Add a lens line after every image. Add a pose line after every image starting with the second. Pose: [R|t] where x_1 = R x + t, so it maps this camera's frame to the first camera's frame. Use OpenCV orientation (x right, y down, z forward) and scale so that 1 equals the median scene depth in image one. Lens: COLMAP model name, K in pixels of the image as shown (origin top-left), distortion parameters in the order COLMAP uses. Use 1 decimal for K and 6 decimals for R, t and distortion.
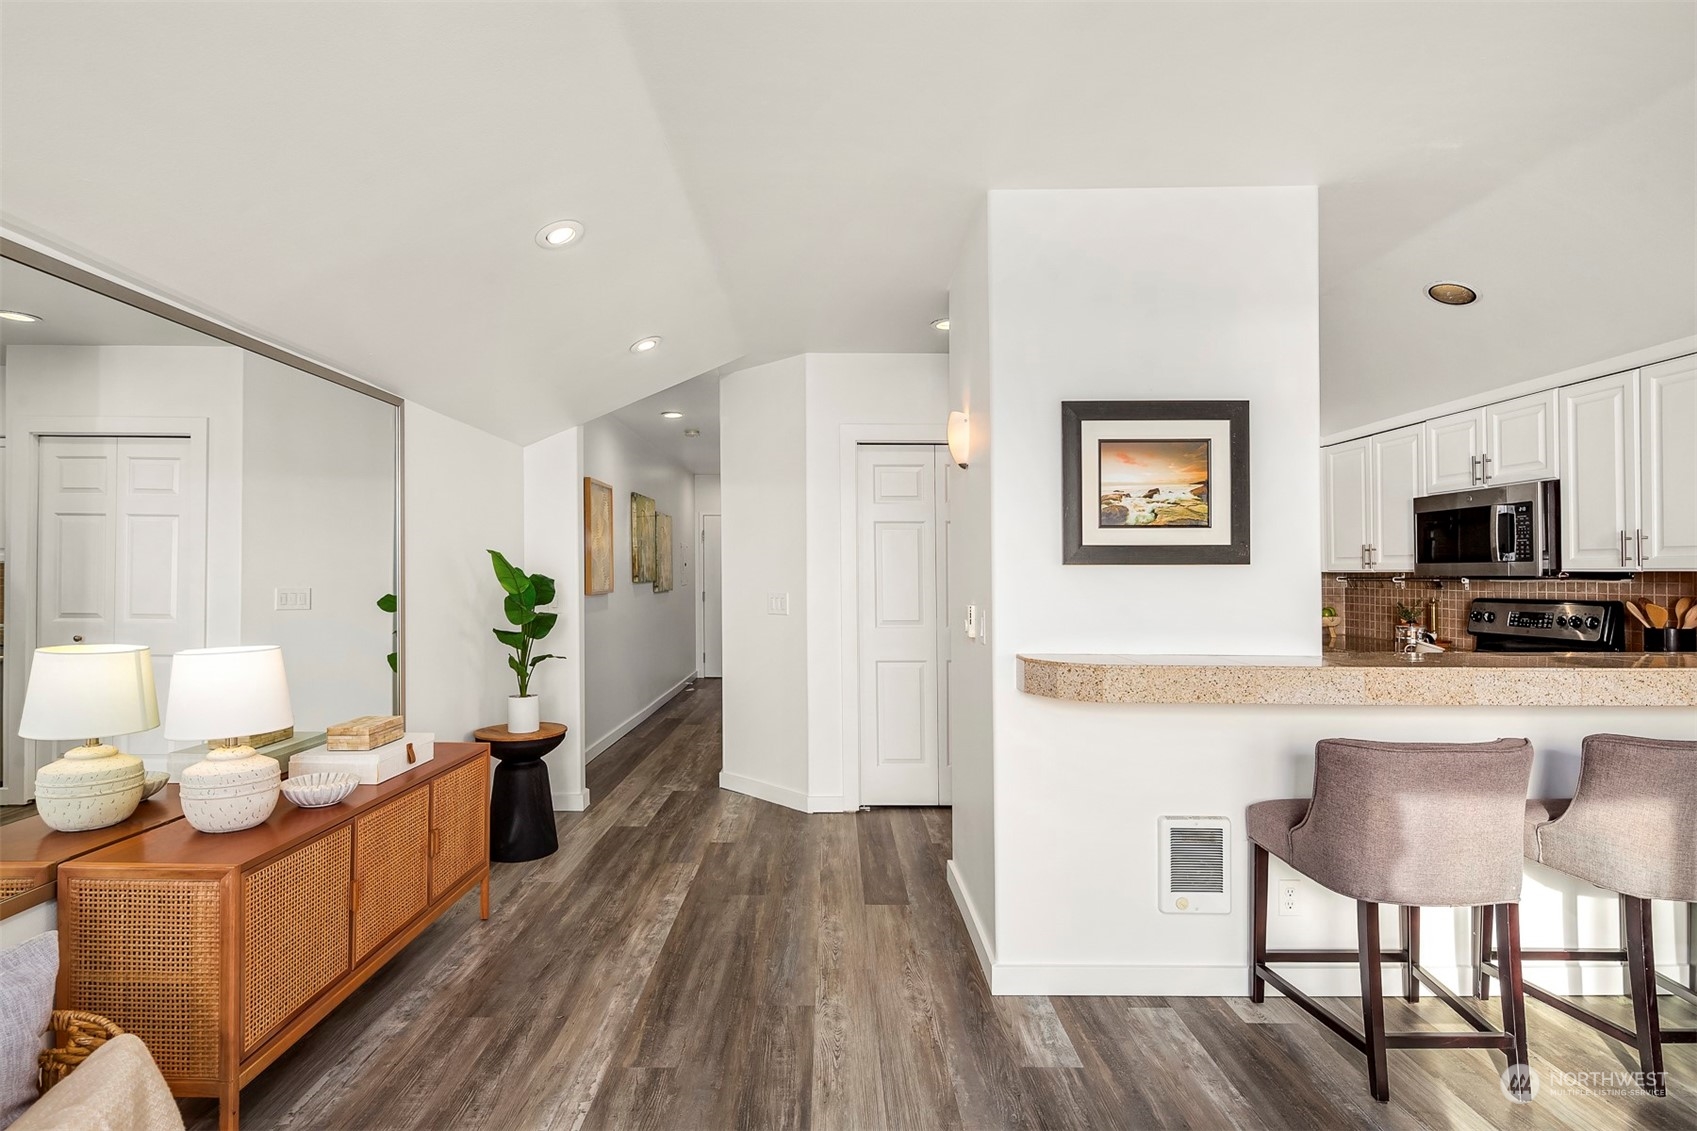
lens RADIAL K [[843.9, 0, 839.8], [0, 843.9, 563.0], [0, 0, 1]] dist [0.002270, -0.002172]
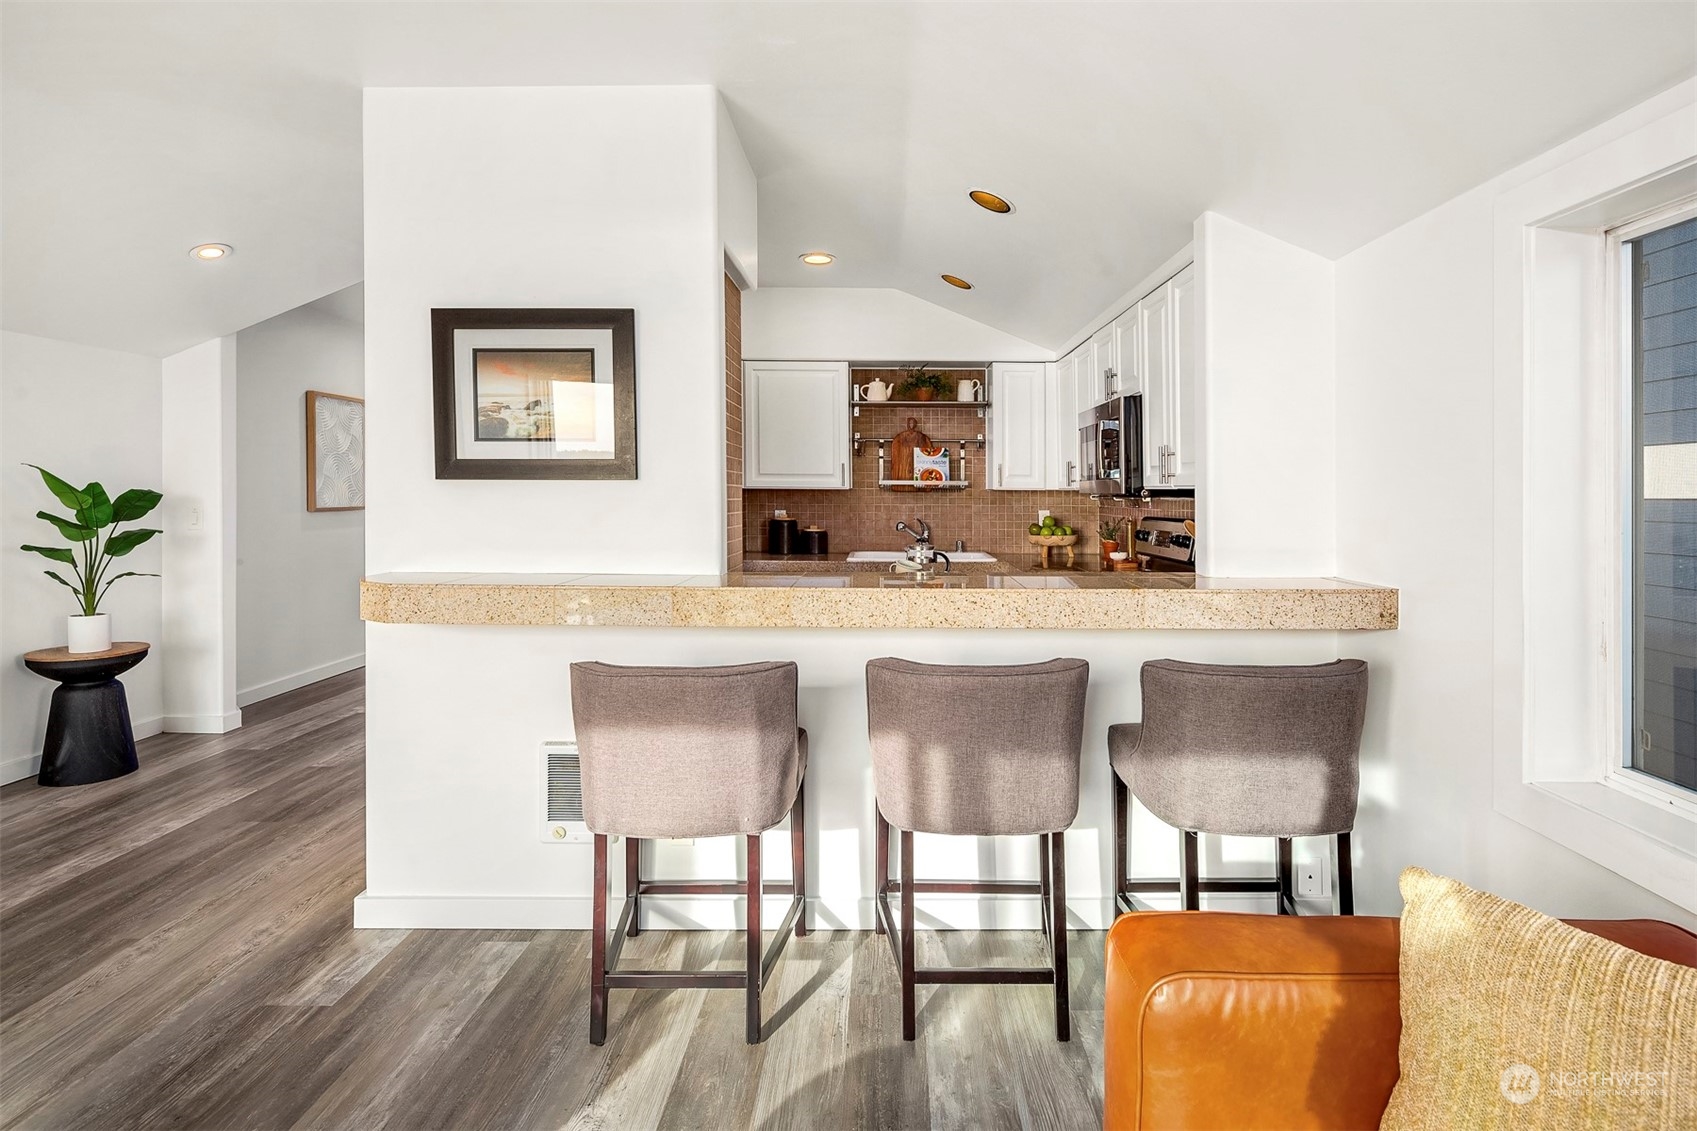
lens RADIAL K [[843.9, 0, 874.8], [0, 843.9, 485.3], [0, 0, 1]] dist [0.002270, -0.002172]
pose [[0.999997, 0.002004, -0.001420, 0.760149], [-0.002000, 0.999995, 0.002480, 0.005319], [0.001425, -0.002477, 0.999996, 0.041492]]
